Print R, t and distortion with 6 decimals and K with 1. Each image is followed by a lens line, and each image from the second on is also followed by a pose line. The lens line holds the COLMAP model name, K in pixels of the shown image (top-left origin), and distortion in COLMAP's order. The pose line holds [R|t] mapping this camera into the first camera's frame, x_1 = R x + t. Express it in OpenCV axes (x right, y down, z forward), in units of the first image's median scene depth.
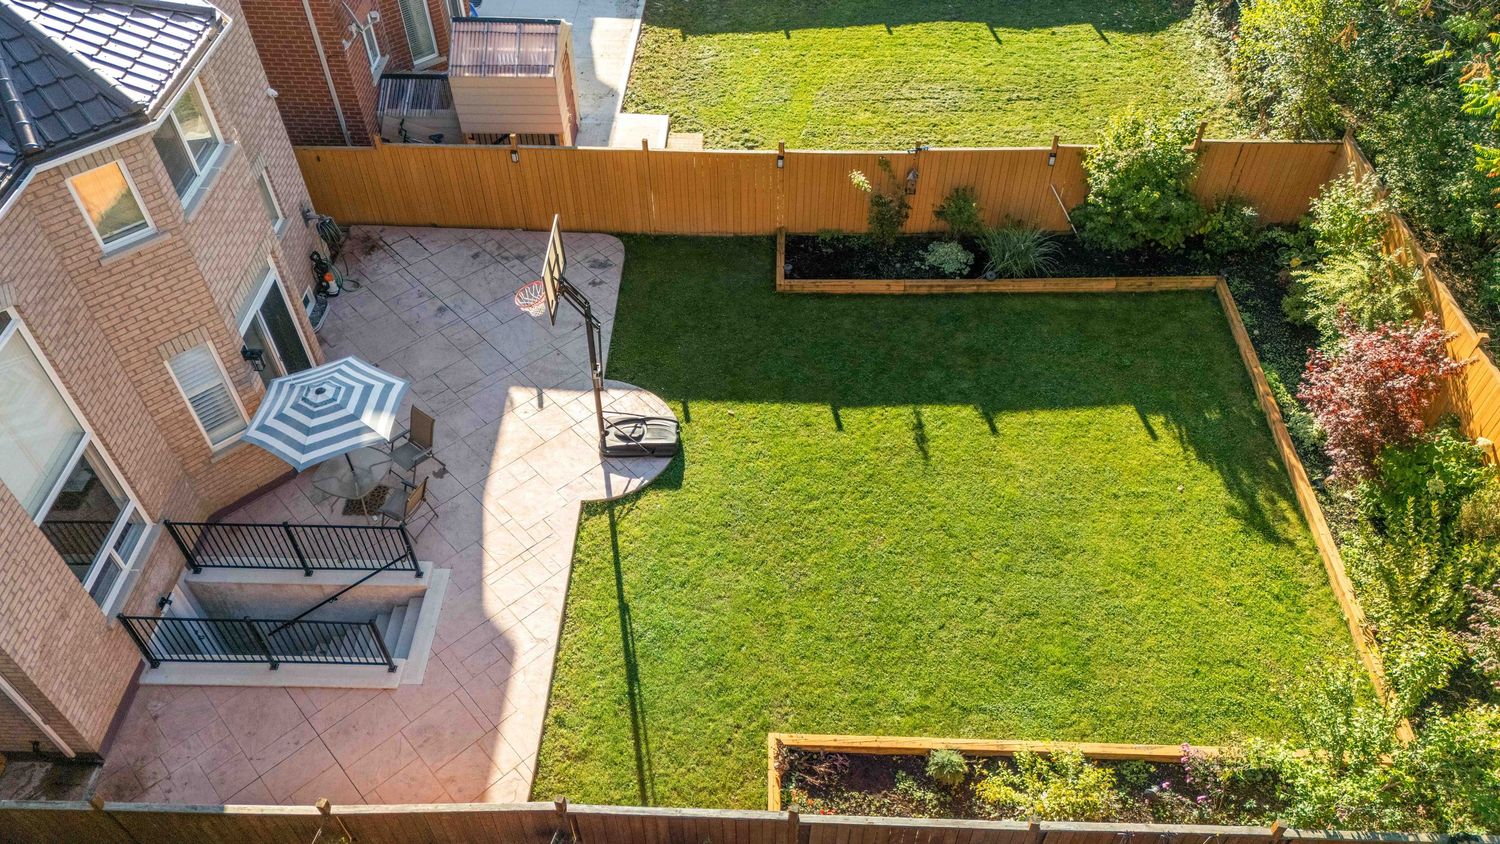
lens RADIAL K [[1097.8, 0, 751.4], [0, 1097.8, 422.9], [0, 0, 1]] dist [0.068086, -0.070183]
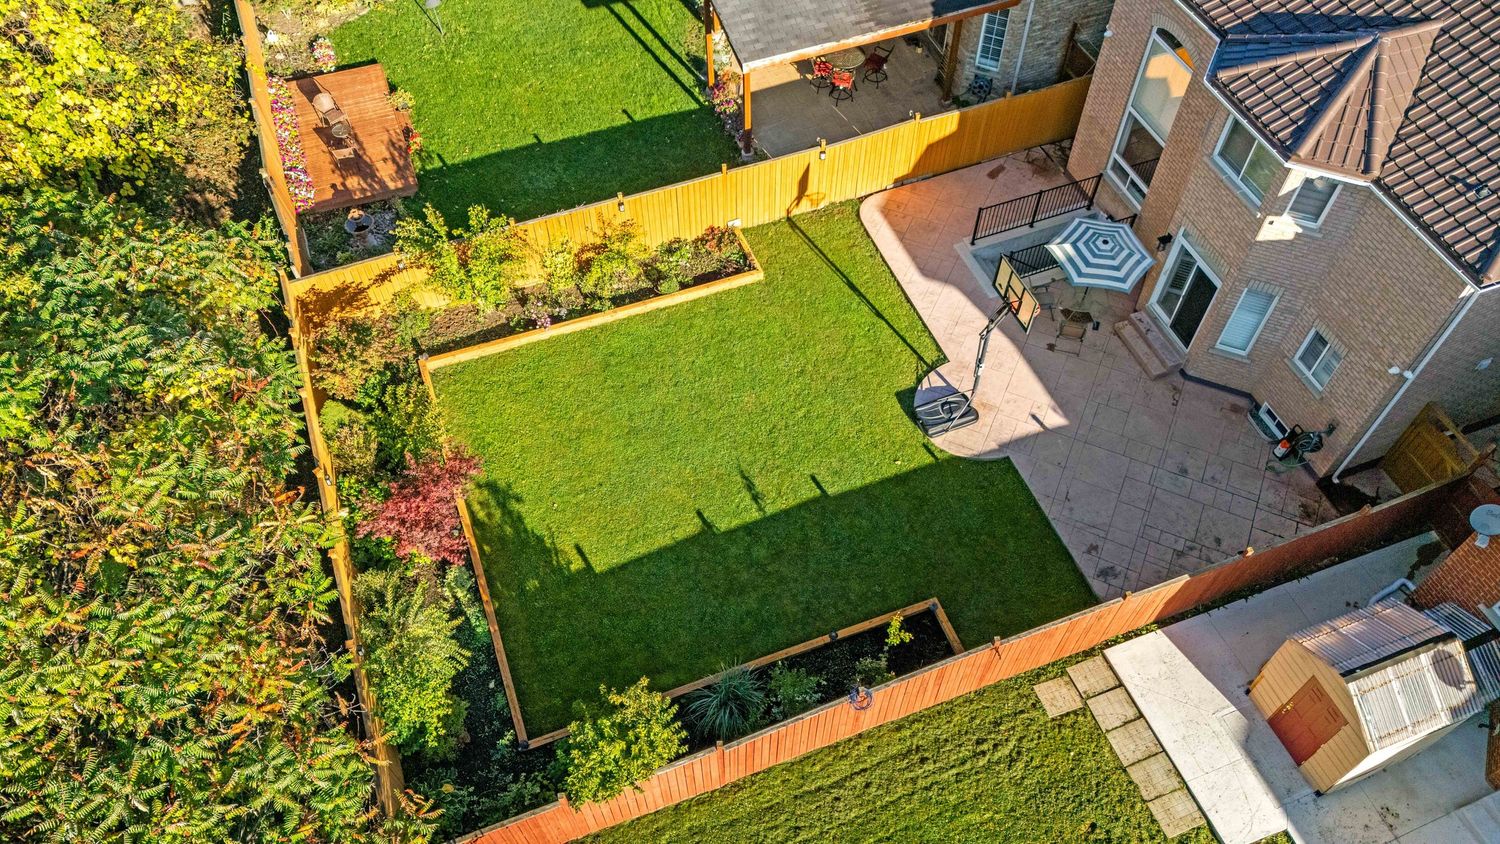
lens RADIAL K [[1099.1, 0, 749.6], [0, 1099.1, 419.2], [0, 0, 1]] dist [0.080648, -0.105719]
pose [[-0.923365, 0.316005, -0.218033, 0.423479], [-0.274685, -0.147002, 0.950231, -1.228726], [0.268226, 0.937300, 0.222538, 0.667332]]
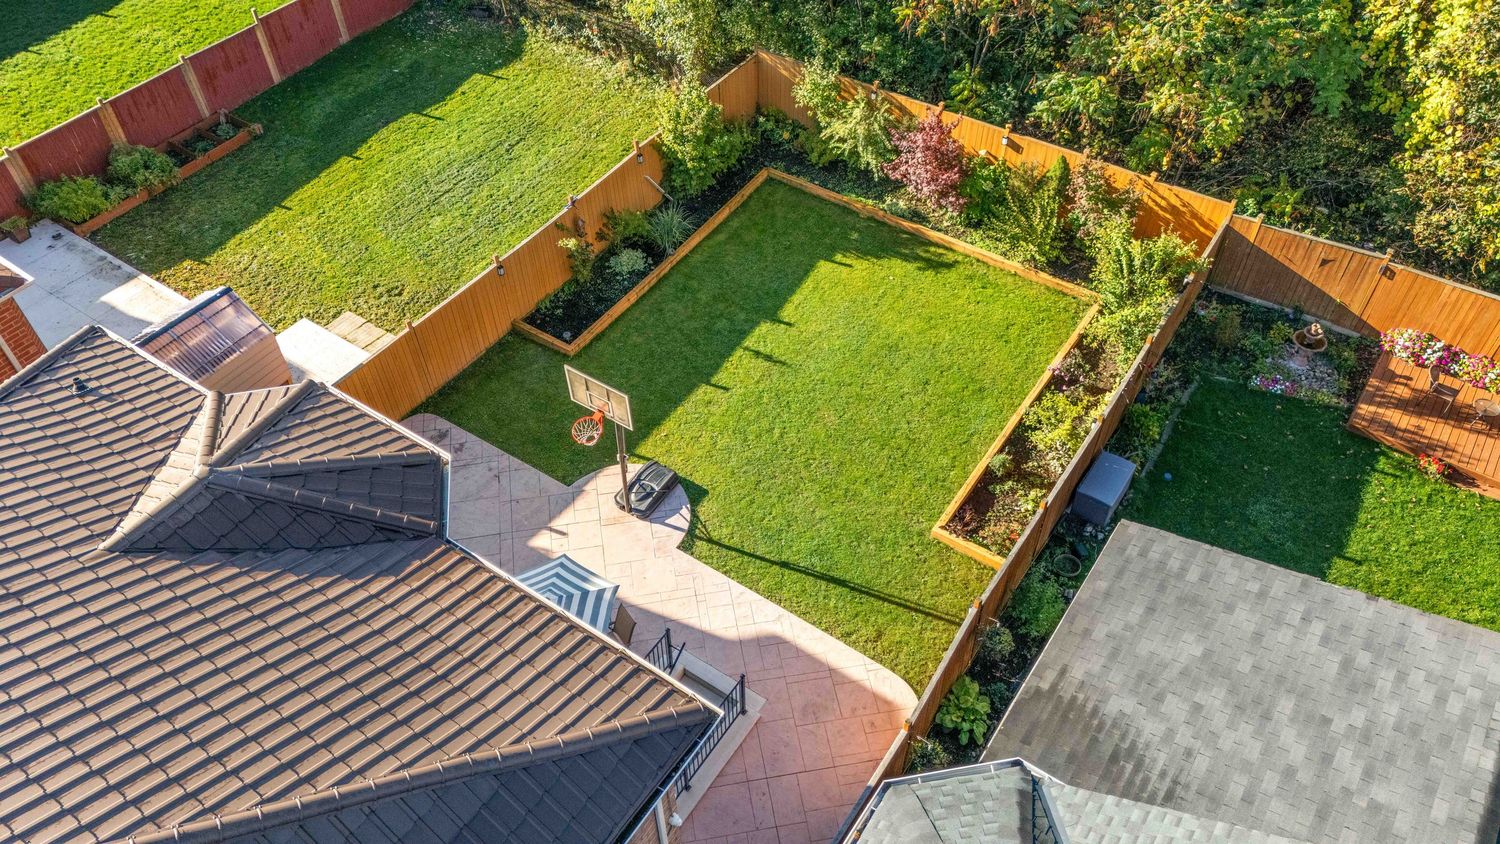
lens RADIAL K [[1102.0, 0, 753.2], [0, 1102.0, 419.5], [0, 0, 1]] dist [0.077169, -0.070155]
pose [[0.538189, -0.619499, 0.571466, -0.717581], [0.619647, 0.750440, 0.229951, -0.265358], [-0.571305, 0.230351, 0.787749, -0.059737]]
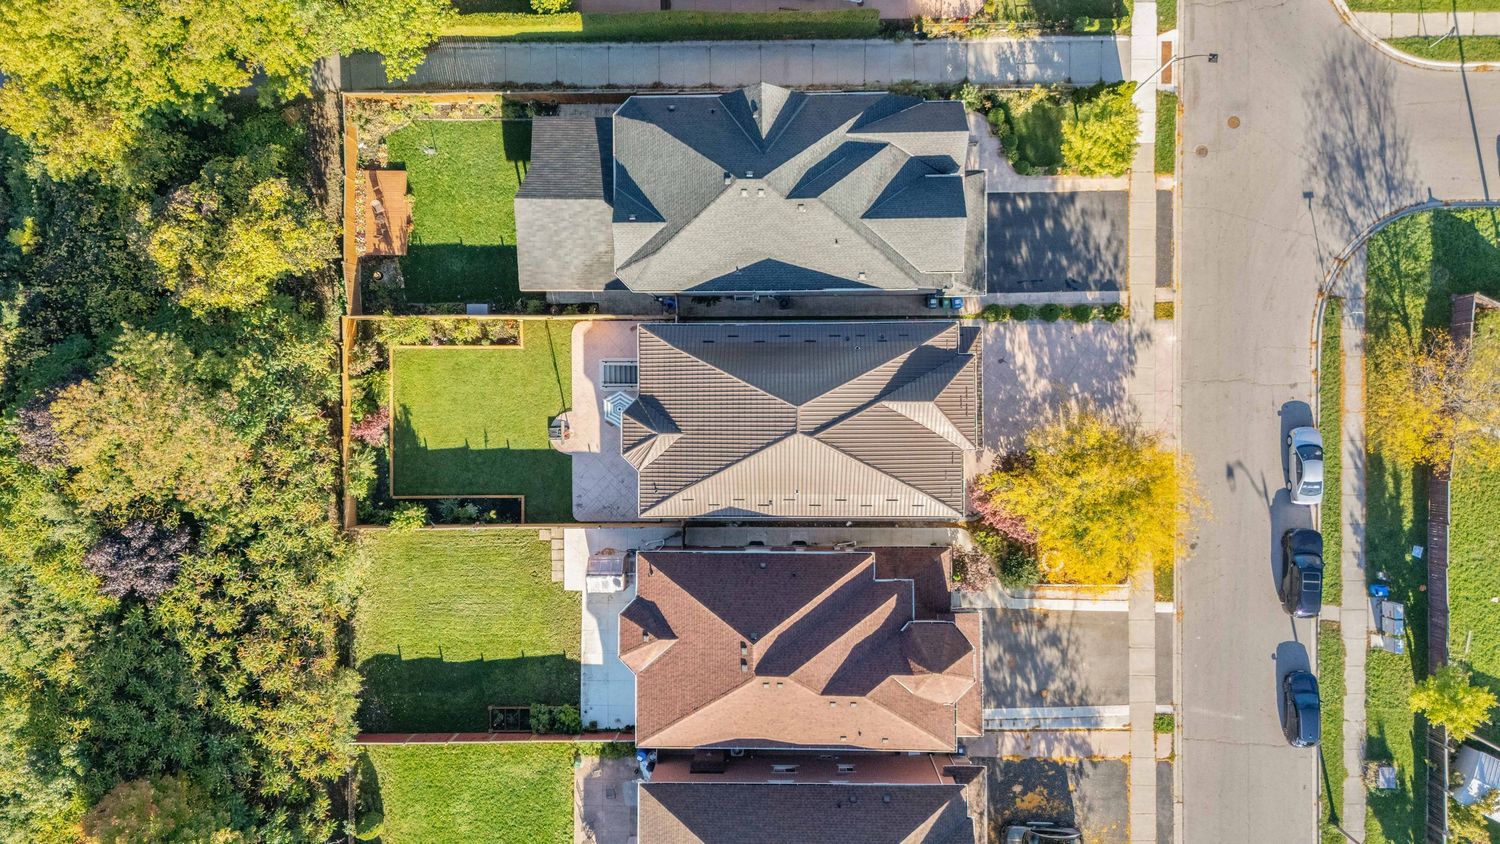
lens RADIAL K [[1105.7, 0, 751.9], [0, 1105.7, 420.8], [0, 0, 1]] dist [0.074042, -0.072725]
pose [[-0.998940, 0.033431, 0.031652, -0.923398], [-0.002818, -0.730631, 0.682766, -2.663231], [0.045951, 0.681953, 0.729951, -1.856183]]
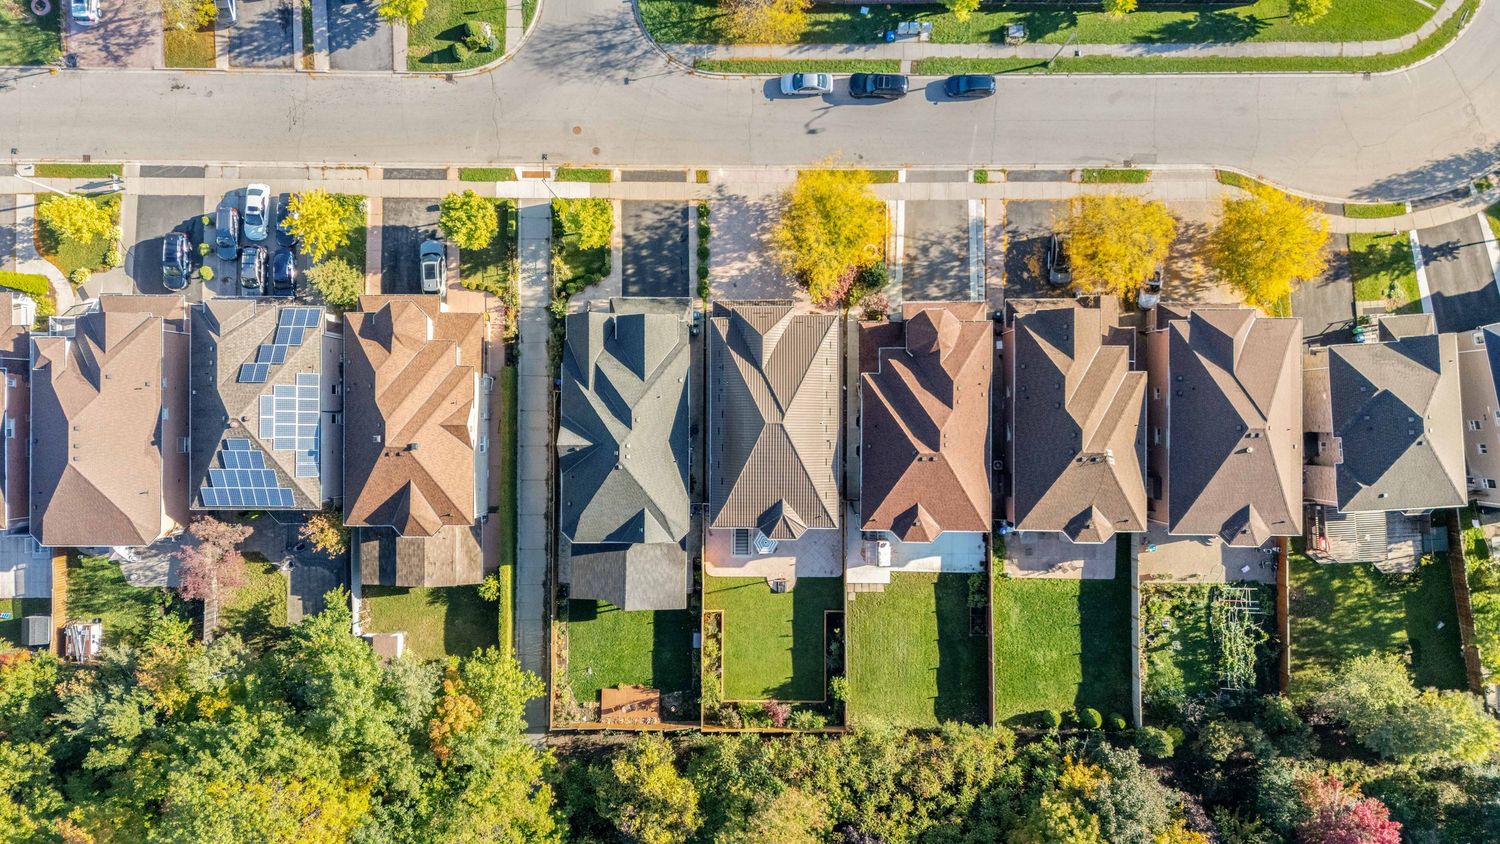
lens RADIAL K [[1099.1, 0, 749.6], [0, 1099.1, 419.2], [0, 0, 1]] dist [0.080648, -0.105719]
pose [[0.026852, 0.999628, -0.004729, -0.954148], [-0.717333, 0.022563, 0.696365, -3.886442], [0.696213, -0.015306, 0.717672, -3.191644]]
